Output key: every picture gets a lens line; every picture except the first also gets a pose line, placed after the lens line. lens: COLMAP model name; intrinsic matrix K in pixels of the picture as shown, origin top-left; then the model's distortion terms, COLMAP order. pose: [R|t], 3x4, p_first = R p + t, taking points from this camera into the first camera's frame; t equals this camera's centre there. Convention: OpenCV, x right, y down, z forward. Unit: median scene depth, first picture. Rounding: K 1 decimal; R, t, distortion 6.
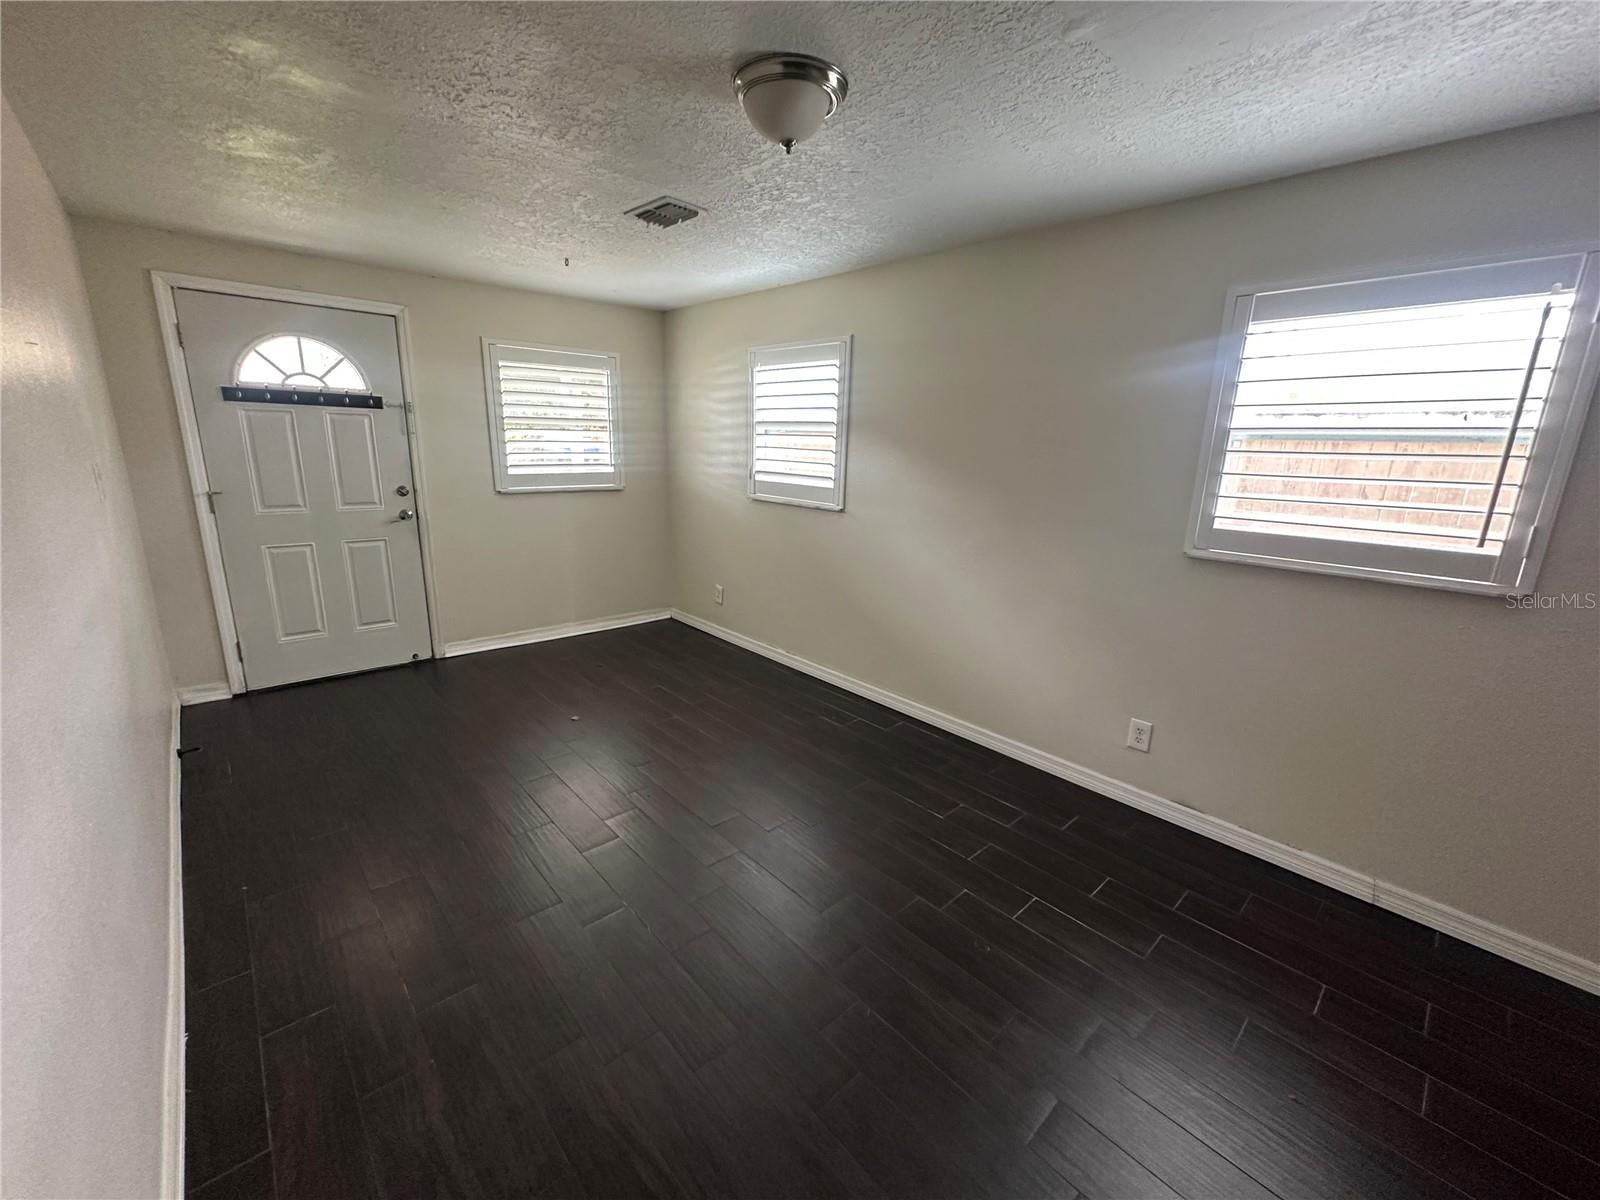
lens RADIAL K [[643.1, 0, 802.0], [0, 643.1, 595.2], [0, 0, 1]] dist [-0.000689, -0.000090]
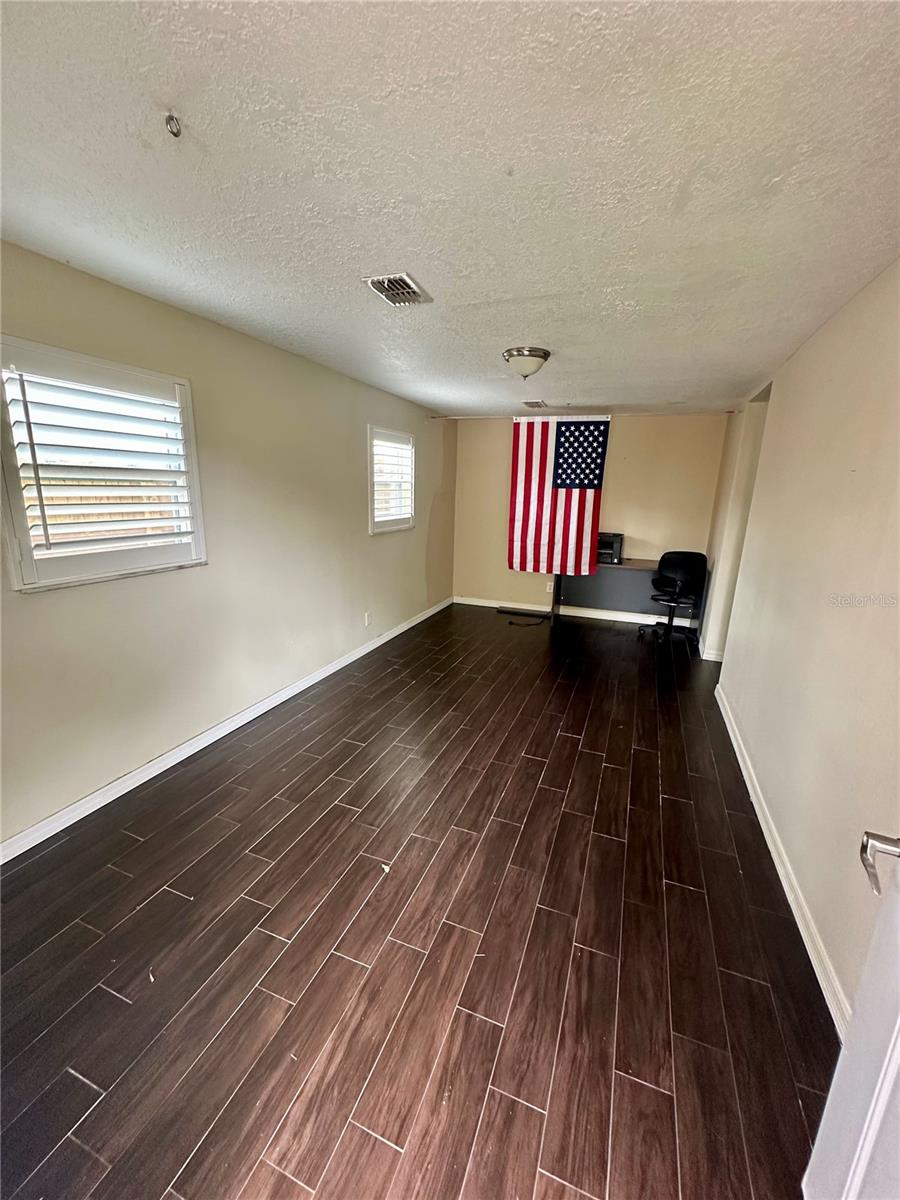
lens RADIAL K [[482.3, 0, 454.1], [0, 482.3, 601.9], [0, 0, 1]] dist [-0.000689, -0.000090]
pose [[-0.435635, -0.253325, 0.863741, -1.173072], [0.168295, 0.919737, 0.354628, -0.428260], [-0.884250, 0.299852, -0.358037, 1.490496]]
